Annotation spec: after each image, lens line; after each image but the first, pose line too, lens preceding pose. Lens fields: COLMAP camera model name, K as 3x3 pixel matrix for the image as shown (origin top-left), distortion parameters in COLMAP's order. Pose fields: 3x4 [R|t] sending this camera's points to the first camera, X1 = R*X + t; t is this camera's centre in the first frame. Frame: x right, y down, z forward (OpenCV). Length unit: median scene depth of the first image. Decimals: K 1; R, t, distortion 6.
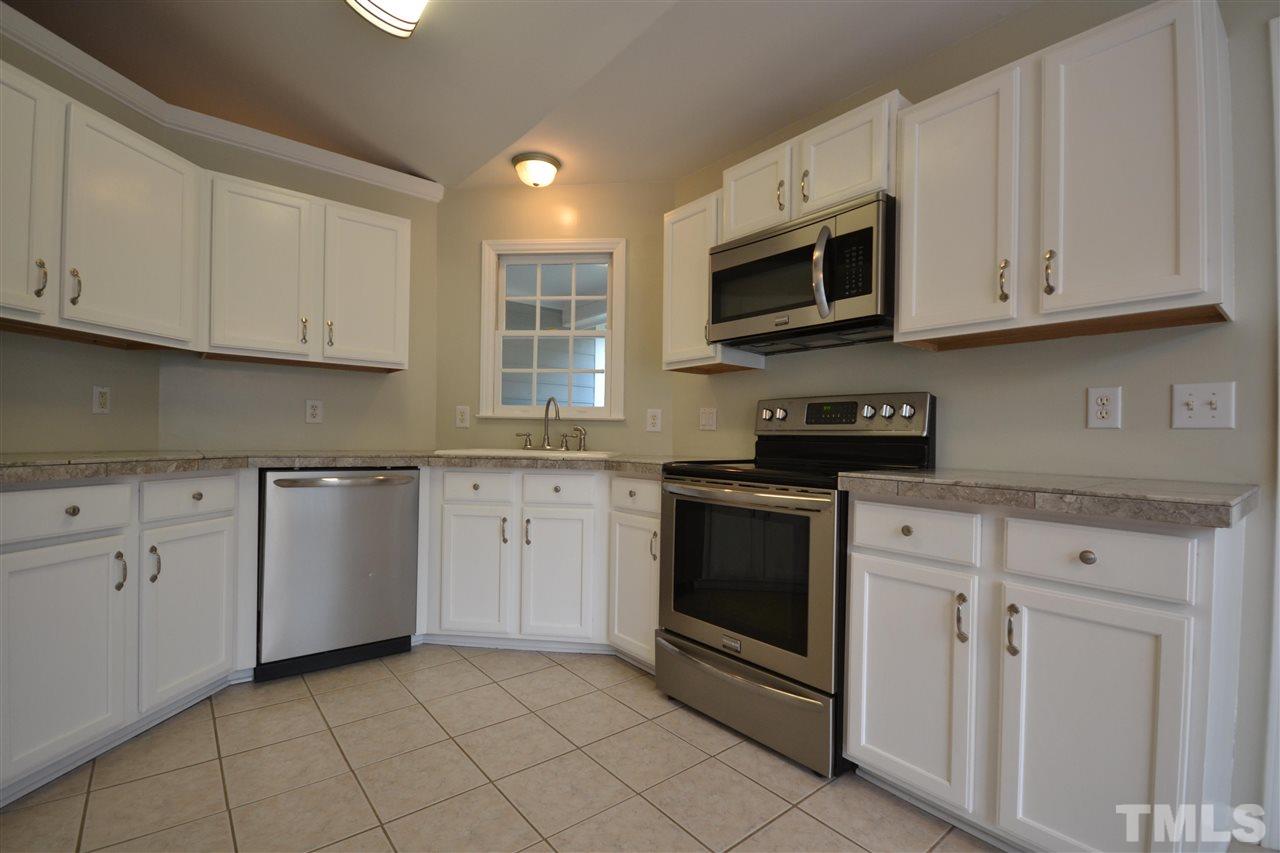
lens RADIAL K [[580.8, 0, 632.5], [0, 580.8, 430.8], [0, 0, 1]] dist [-0.000607, -0.003561]
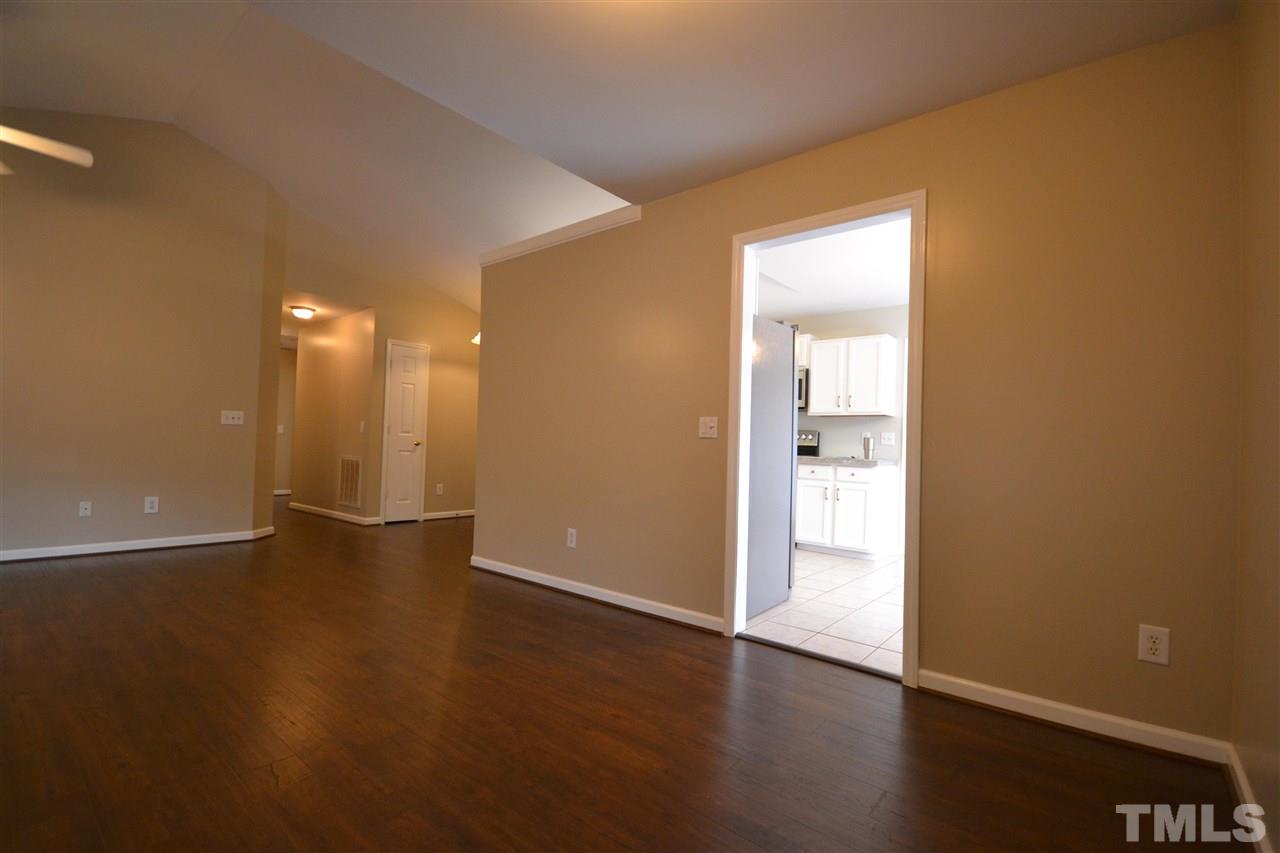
lens RADIAL K [[580.8, 0, 639.1], [0, 580.8, 430.2], [0, 0, 1]] dist [-0.000607, -0.003561]
pose [[0.980543, 0.016884, 0.195579, -0.559512], [-0.015227, 0.999834, -0.009971, -0.015365], [-0.195715, 0.006798, 0.980637, -1.005132]]
